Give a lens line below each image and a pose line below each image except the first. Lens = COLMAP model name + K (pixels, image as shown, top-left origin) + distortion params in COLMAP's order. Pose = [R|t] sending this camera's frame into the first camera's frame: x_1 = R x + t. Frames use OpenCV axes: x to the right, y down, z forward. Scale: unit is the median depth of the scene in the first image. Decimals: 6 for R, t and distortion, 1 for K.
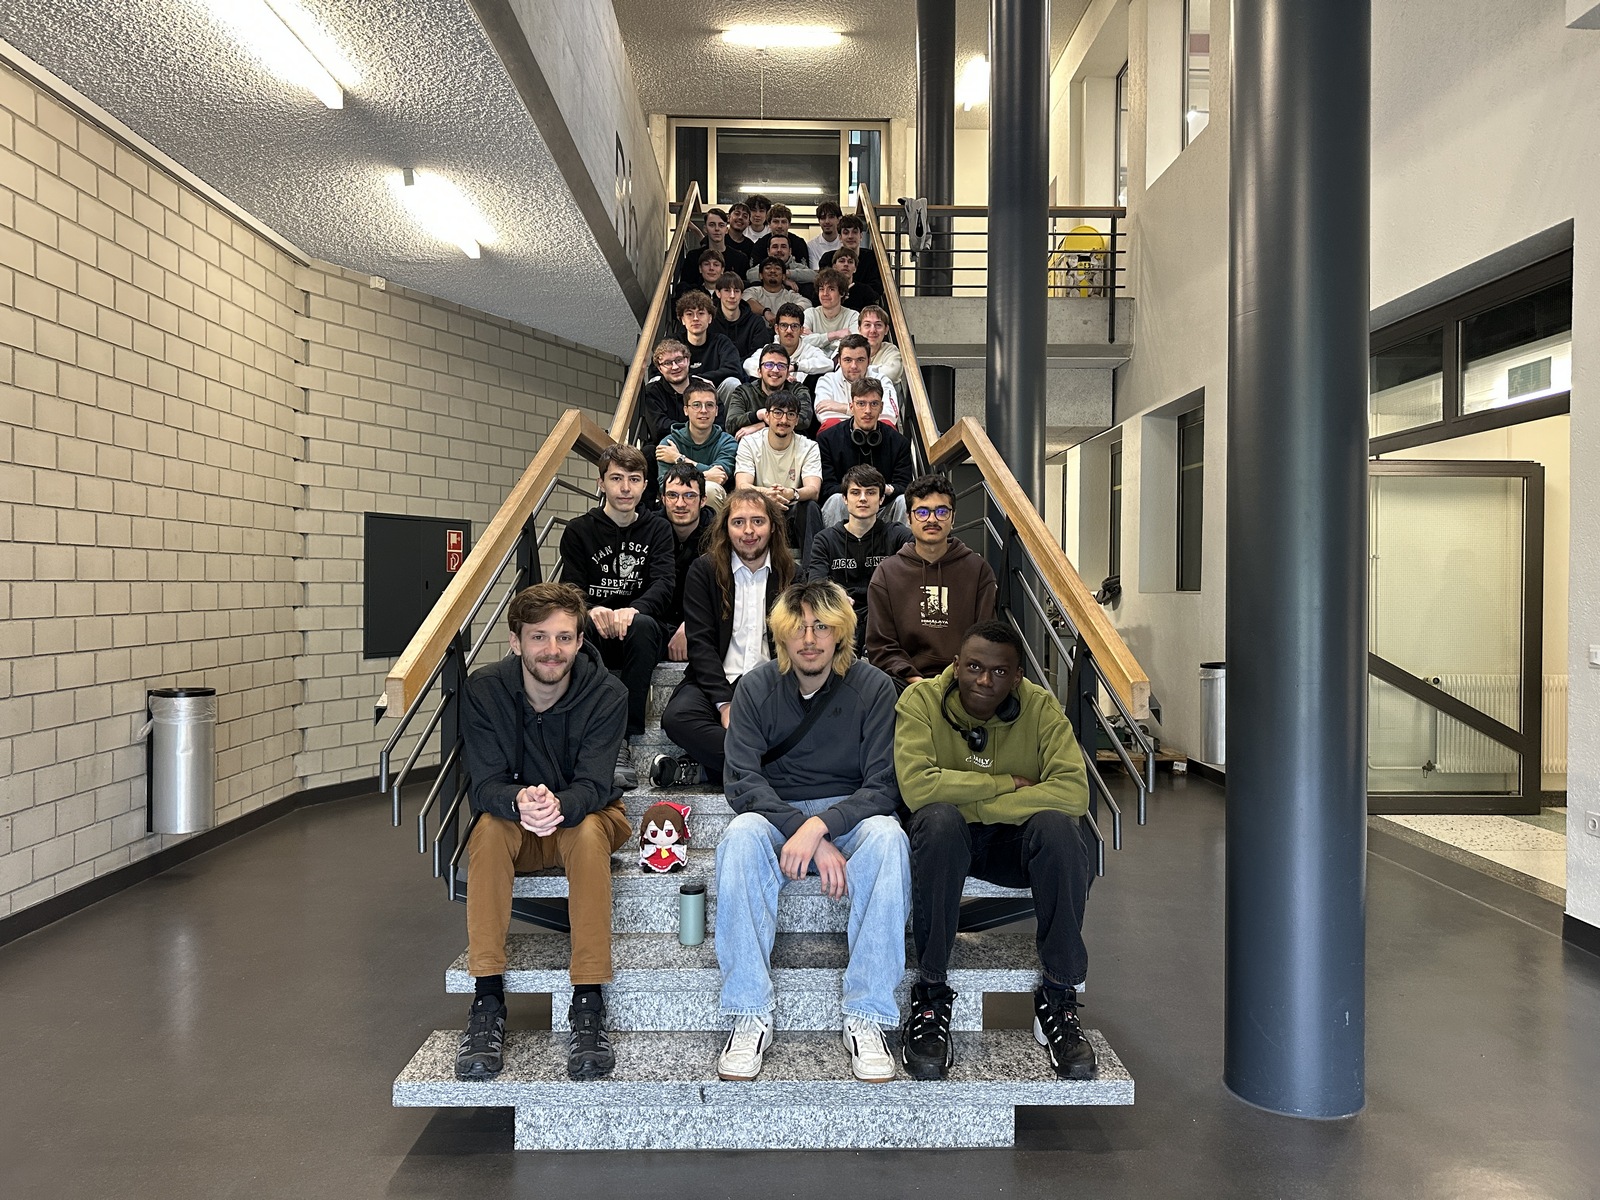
lens RADIAL K [[1134.1, 0, 807.8], [0, 1134.1, 588.5], [0, 0, 1]] dist [0.007425, -0.018452]
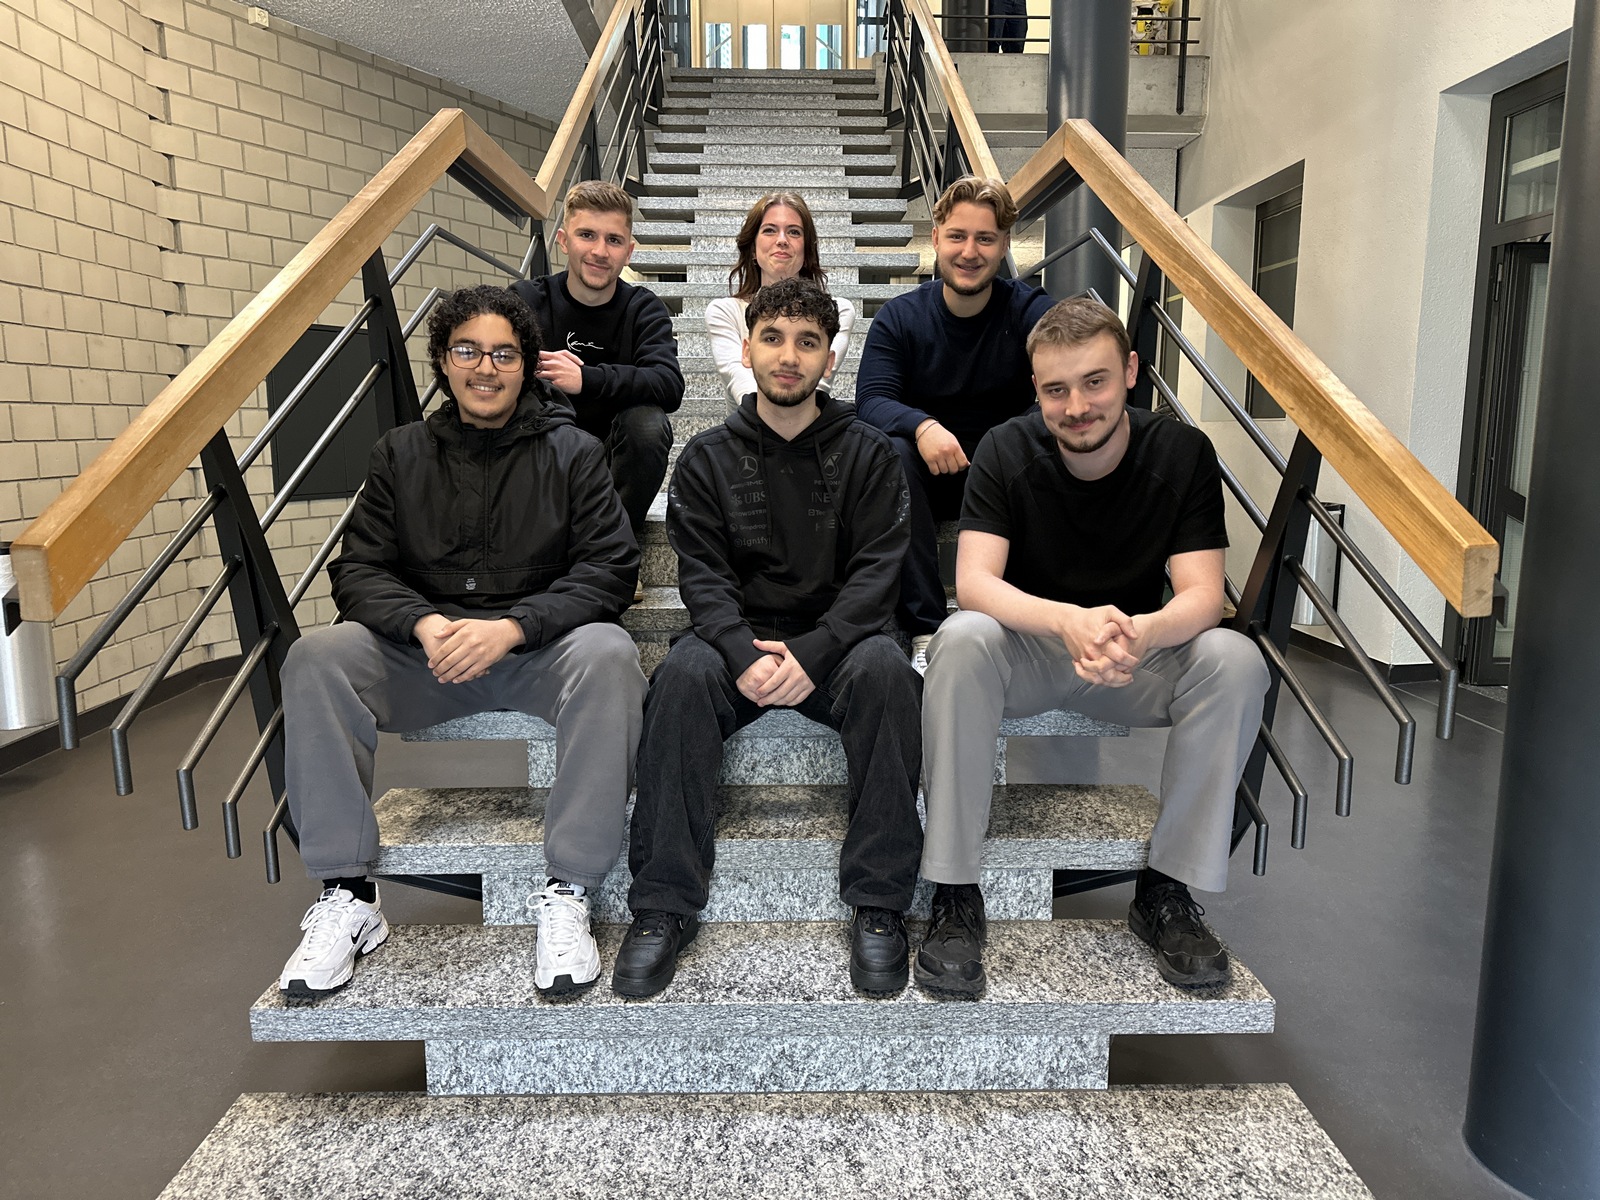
lens RADIAL K [[1134.1, 0, 807.5], [0, 1134.1, 605.3], [0, 0, 1]] dist [0.007425, -0.018452]
pose [[0.999991, -0.004107, 0.000451, -0.006333], [0.003988, 0.987928, 0.154864, 0.011649], [-0.001081, -0.154861, 0.987936, 0.202865]]
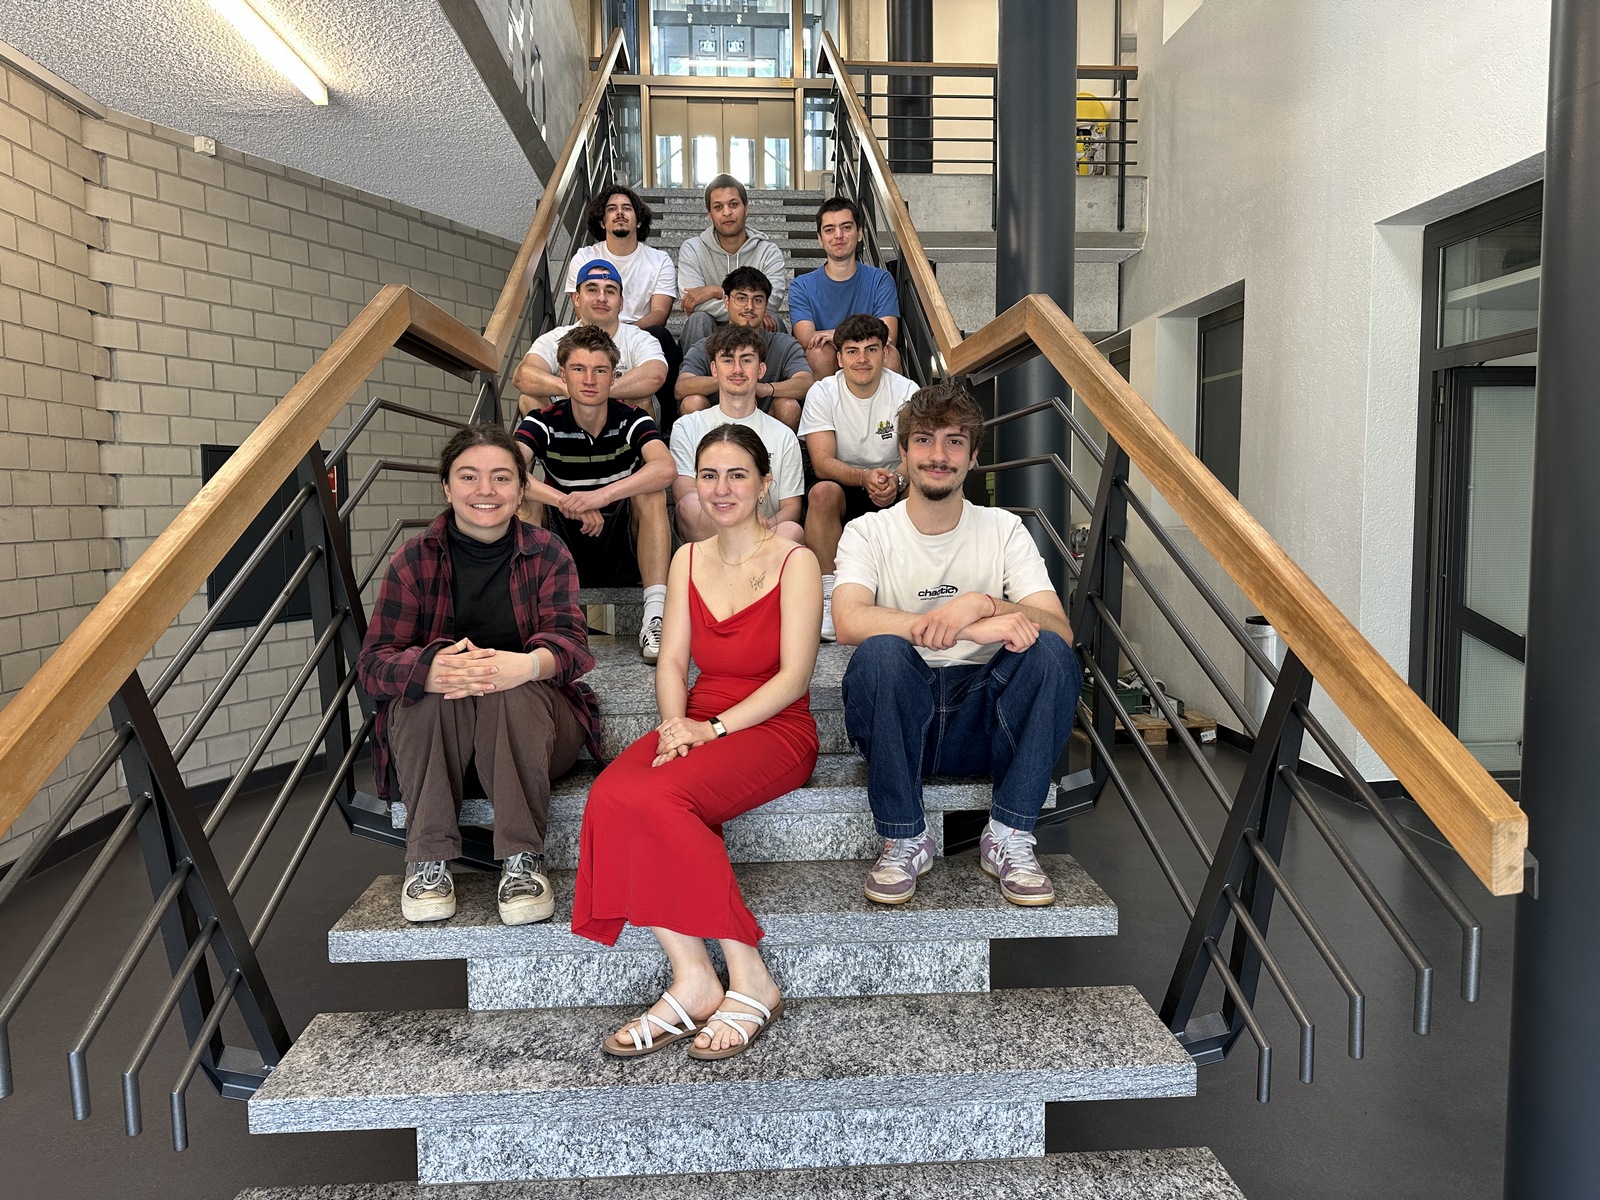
lens RADIAL K [[1134.1, 0, 809.2], [0, 1134.1, 590.8], [0, 0, 1]] dist [0.007425, -0.018452]
pose [[0.998889, -0.016746, 0.044049, -0.009414], [0.013445, 0.997155, 0.074175, -0.022661], [-0.045166, -0.073500, 0.996272, 0.227412]]
